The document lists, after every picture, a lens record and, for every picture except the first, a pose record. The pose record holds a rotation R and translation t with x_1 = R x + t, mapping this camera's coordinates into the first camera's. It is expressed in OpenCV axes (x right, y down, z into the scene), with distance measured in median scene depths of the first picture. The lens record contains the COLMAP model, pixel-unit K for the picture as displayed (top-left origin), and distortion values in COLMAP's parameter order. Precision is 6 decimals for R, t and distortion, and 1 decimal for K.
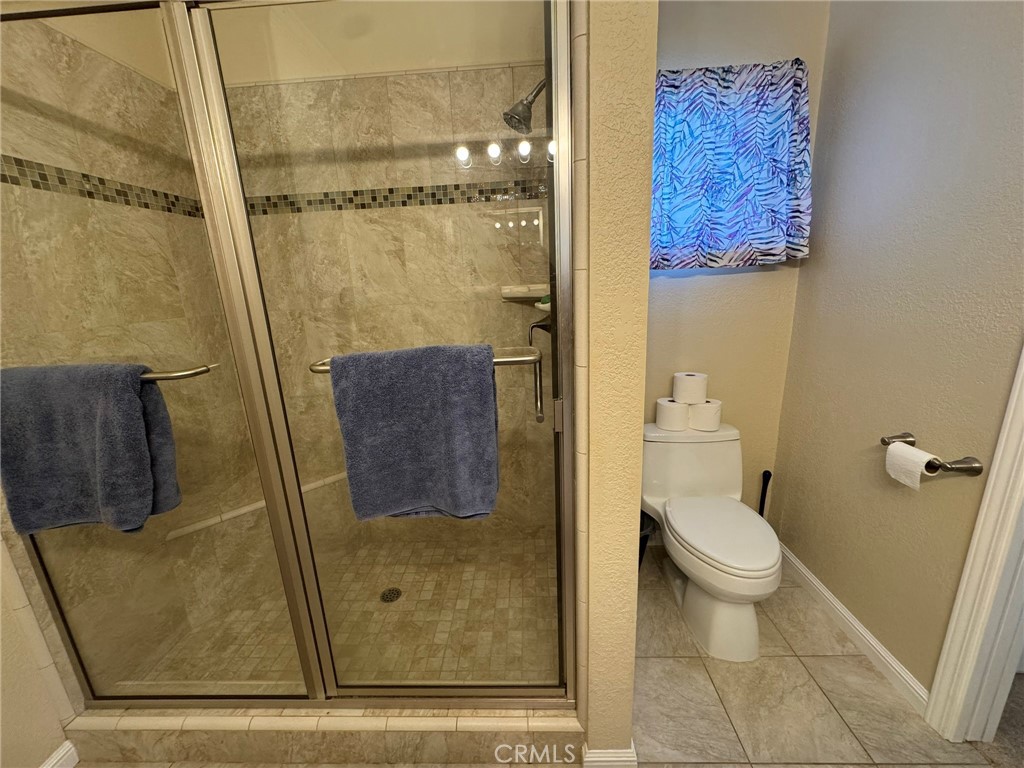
lens RADIAL K [[406.2, 0, 510.5], [0, 406.2, 385.9], [0, 0, 1]] dist [-0.002726, 0.000202]
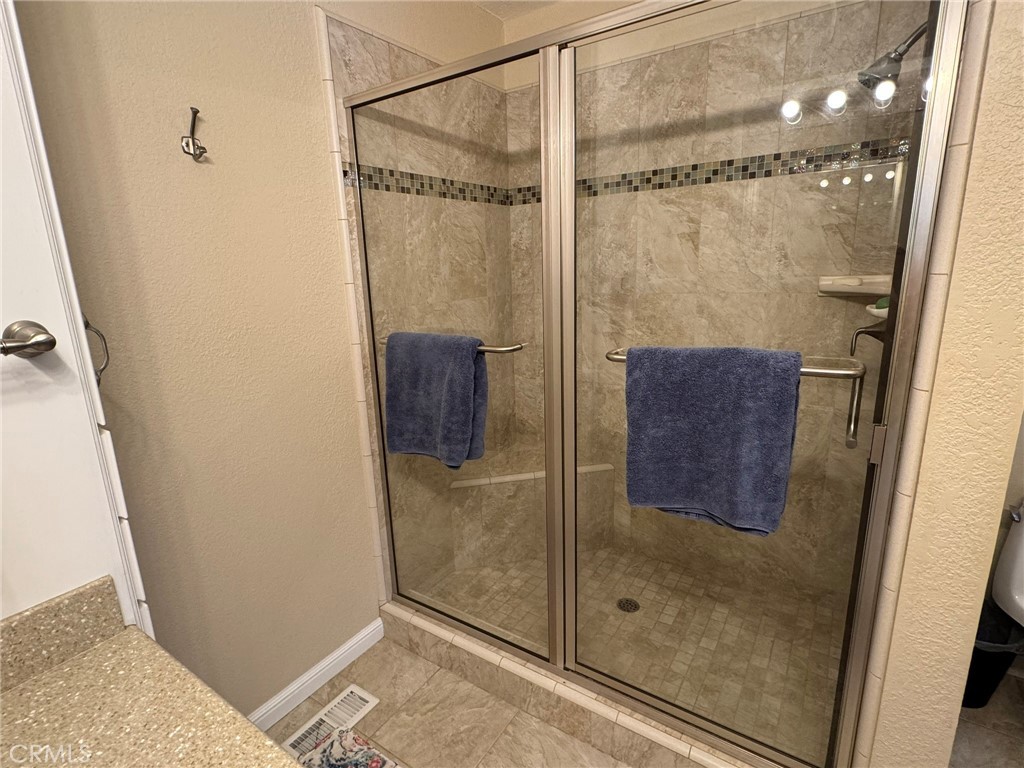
lens RADIAL K [[509.5, 0, 507.6], [0, 509.5, 386.7], [0, 0, 1]] dist [-0.003064, -0.000547]
pose [[0.851496, 0.138626, -0.505704, -0.012117], [-0.135423, 0.989841, 0.043317, 0.009386], [0.506571, 0.031600, 0.861619, -0.198057]]
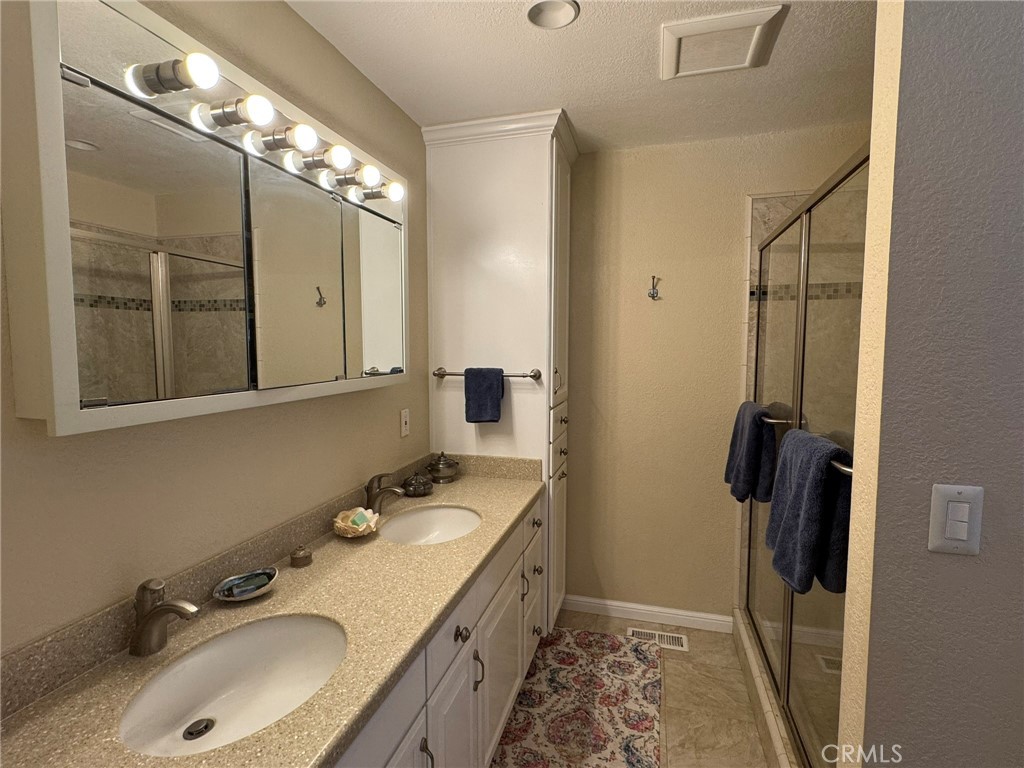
lens RADIAL K [[509.5, 0, 509.5], [0, 509.5, 385.4], [0, 0, 1]] dist [-0.003064, -0.000547]
pose [[-0.233809, 0.122722, -0.964506, 0.909741], [-0.231311, 0.956499, 0.177776, -0.185795], [0.944367, 0.264667, -0.195251, 0.236672]]
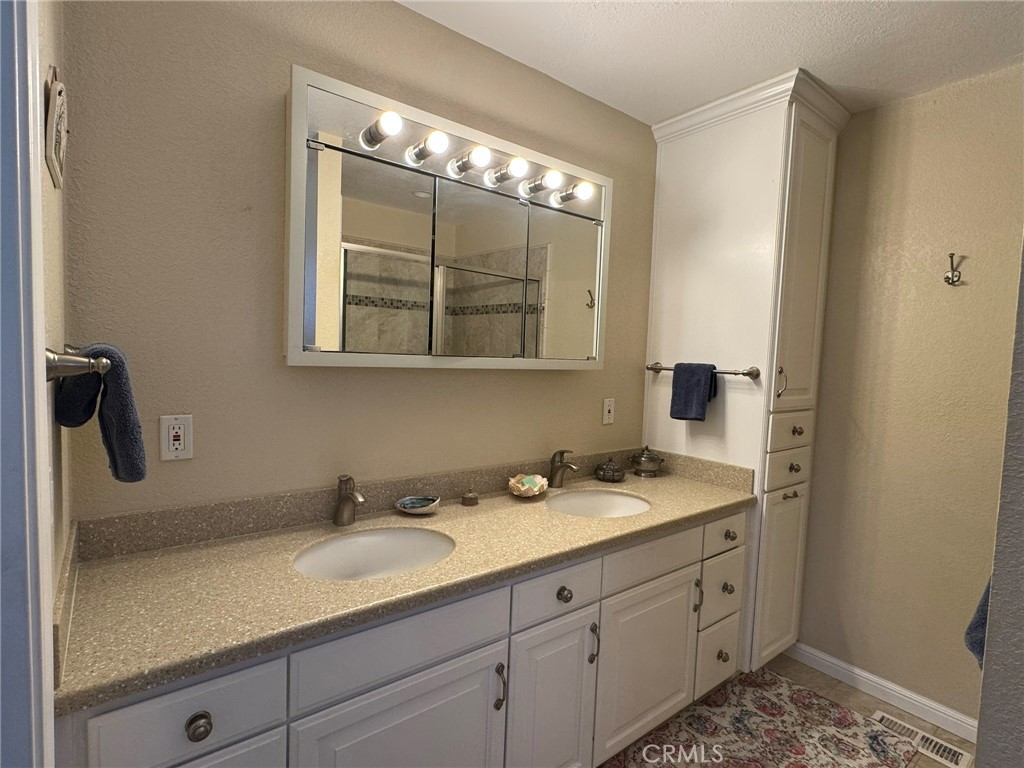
lens RADIAL K [[509.5, 0, 511.9], [0, 509.5, 387.2], [0, 0, 1]] dist [-0.003064, -0.000547]
pose [[-0.762006, 0.059157, -0.644862, 0.779890], [-0.162470, 0.946502, 0.278813, -0.203316], [0.626857, 0.317228, -0.711629, 0.598539]]
